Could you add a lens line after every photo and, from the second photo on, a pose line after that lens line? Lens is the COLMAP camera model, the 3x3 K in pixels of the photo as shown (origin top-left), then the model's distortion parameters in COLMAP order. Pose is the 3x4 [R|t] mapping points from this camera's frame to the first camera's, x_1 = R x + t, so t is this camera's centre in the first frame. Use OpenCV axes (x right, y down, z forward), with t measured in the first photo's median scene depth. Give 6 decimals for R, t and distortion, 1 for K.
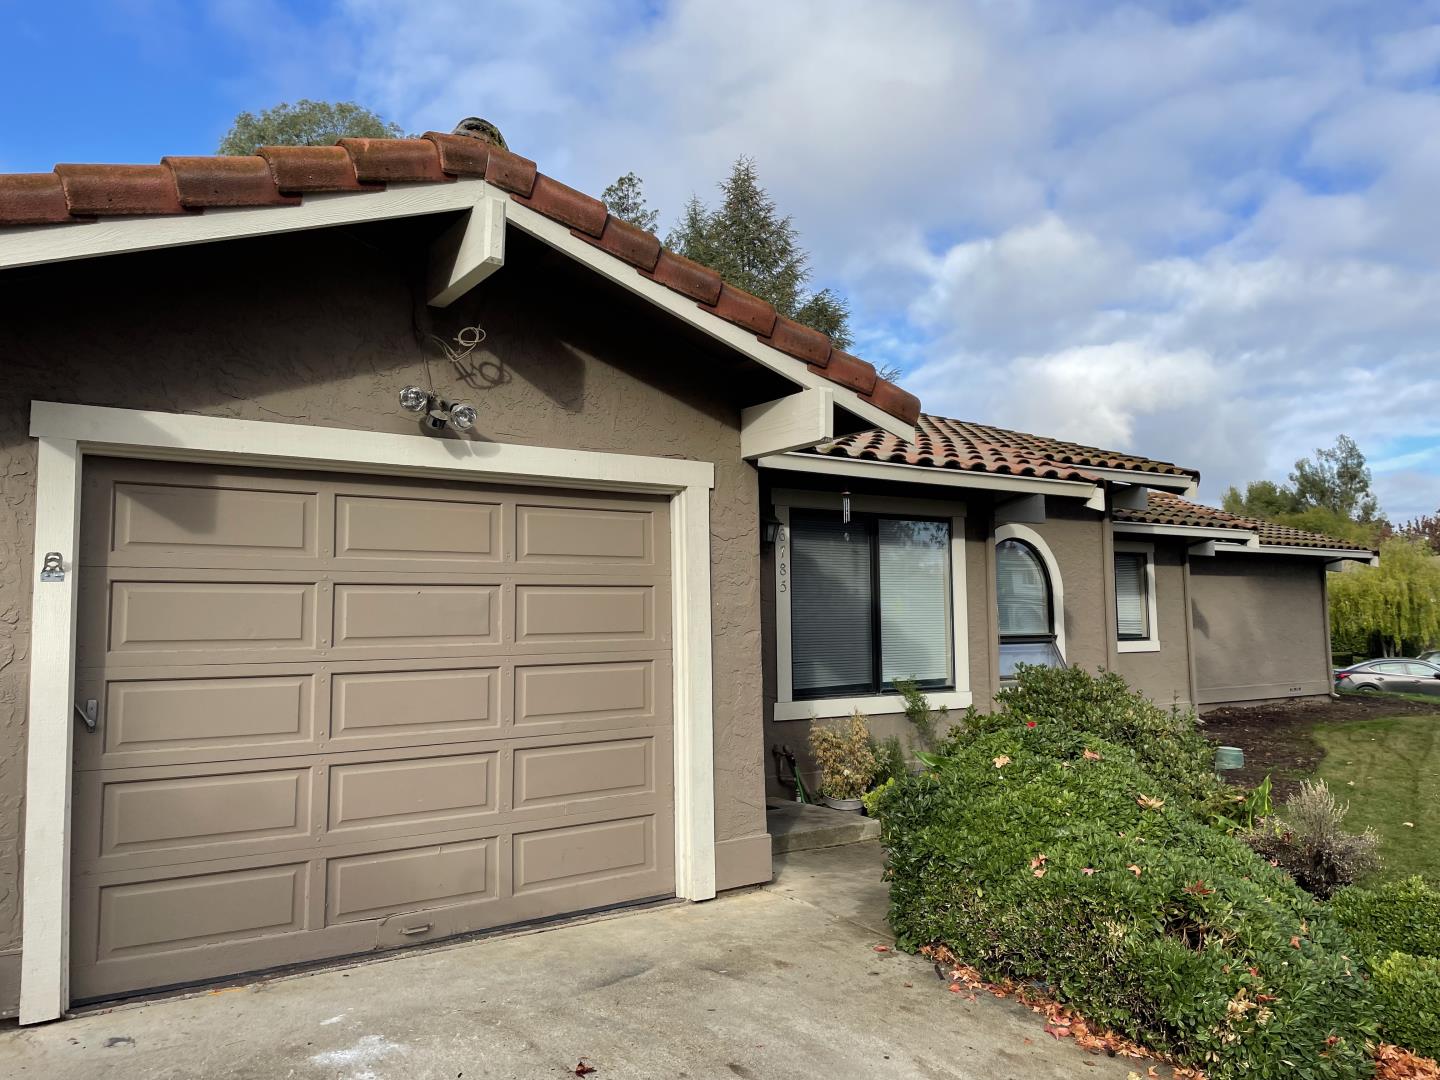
lens RADIAL K [[1074.2, 0, 719.1], [0, 1074.2, 536.9], [0, 0, 1]] dist [0.093826, -0.070384]
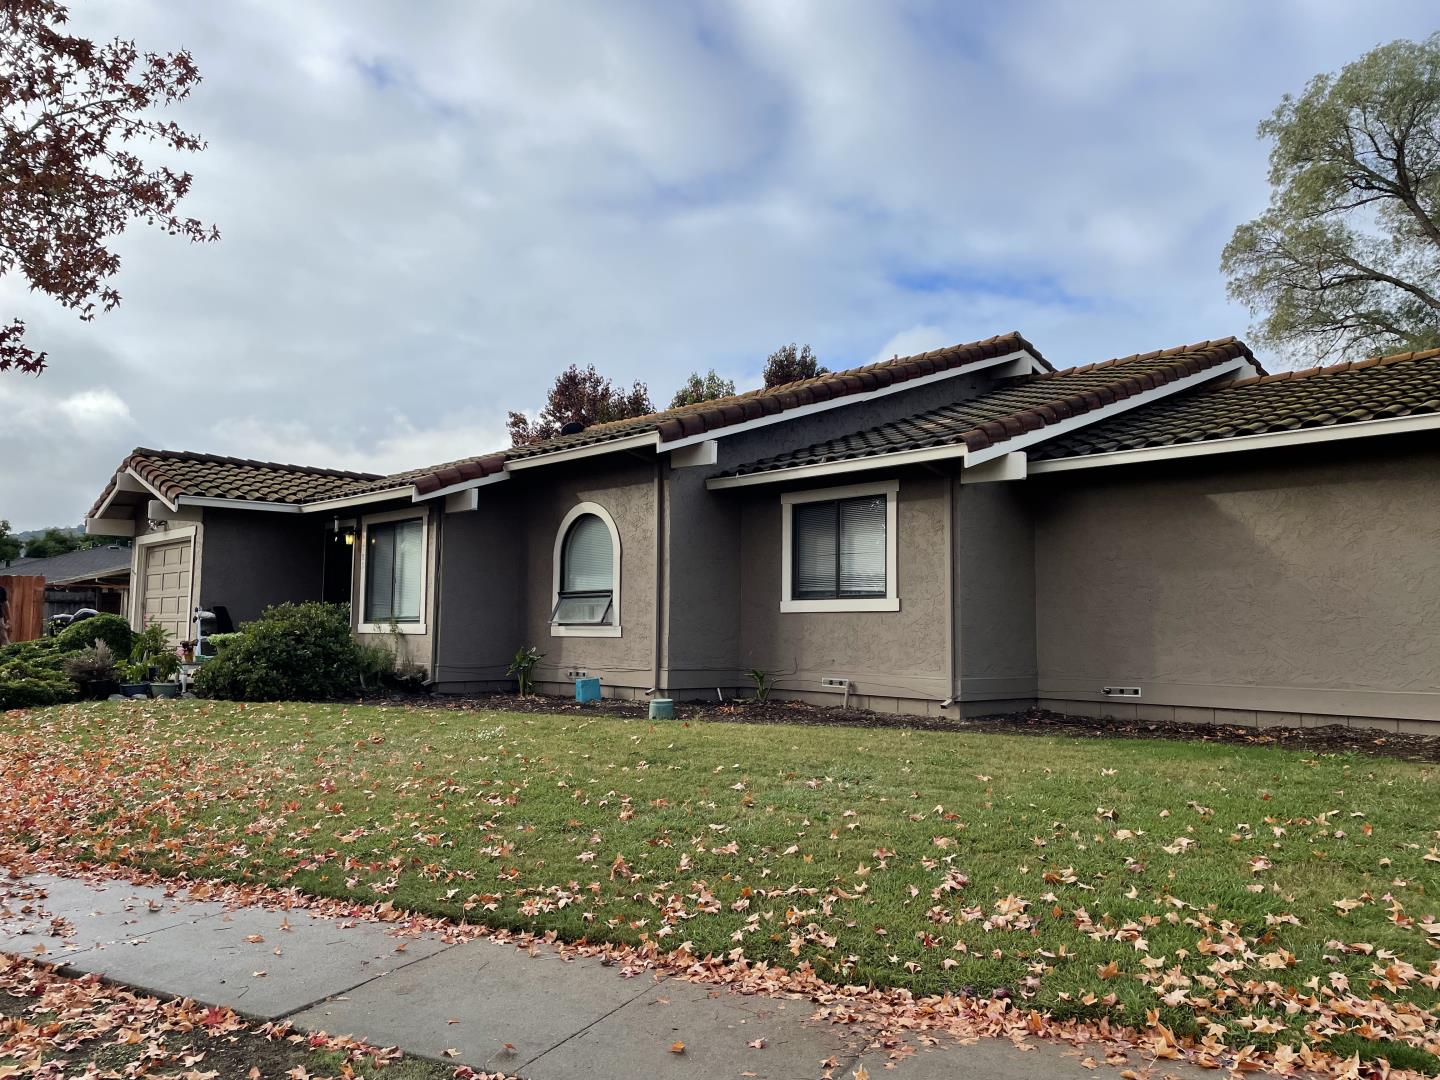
lens RADIAL K [[1082.8, 0, 713.2], [0, 1082.8, 545.1], [0, 0, 1]] dist [0.092824, -0.118081]
pose [[0.149817, -0.075167, -0.985852, 2.087515], [0.061138, 0.995902, -0.066642, 0.177868], [0.986822, -0.050289, 0.153798, 1.297827]]
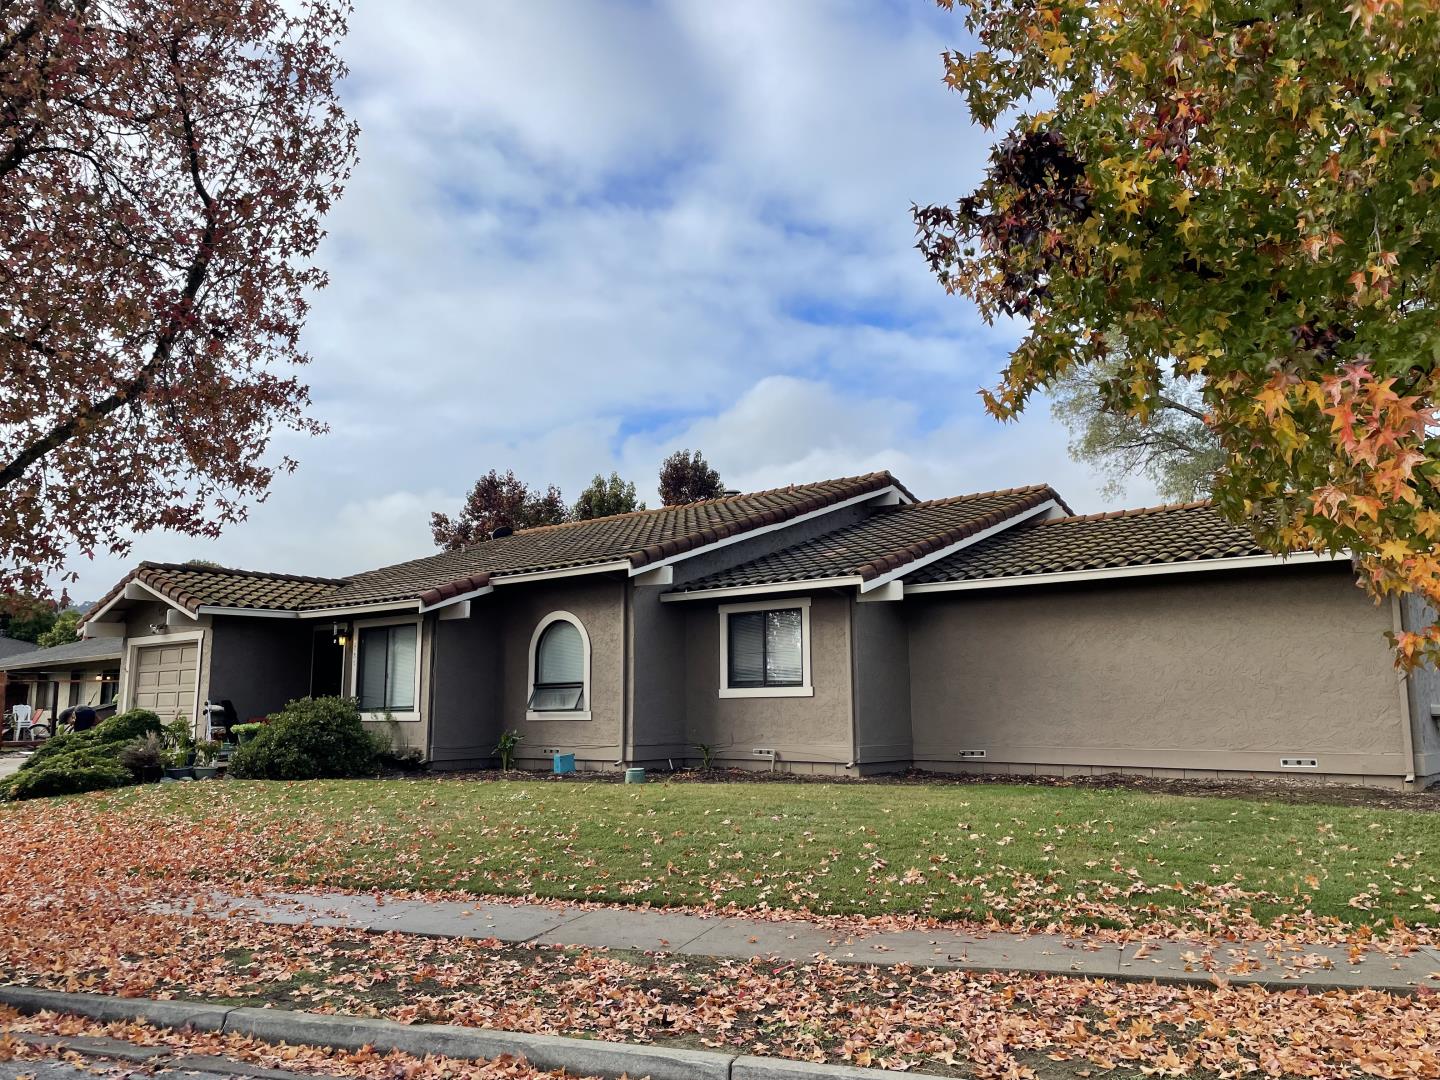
lens RADIAL K [[1081.8, 0, 734.5], [0, 1081.8, 548.4], [0, 0, 1]] dist [0.096494, -0.123359]
pose [[0.288509, -0.139473, -0.947264, 2.511470], [0.075739, 0.989558, -0.122632, 0.149803], [0.954477, -0.036364, 0.296060, 1.068110]]
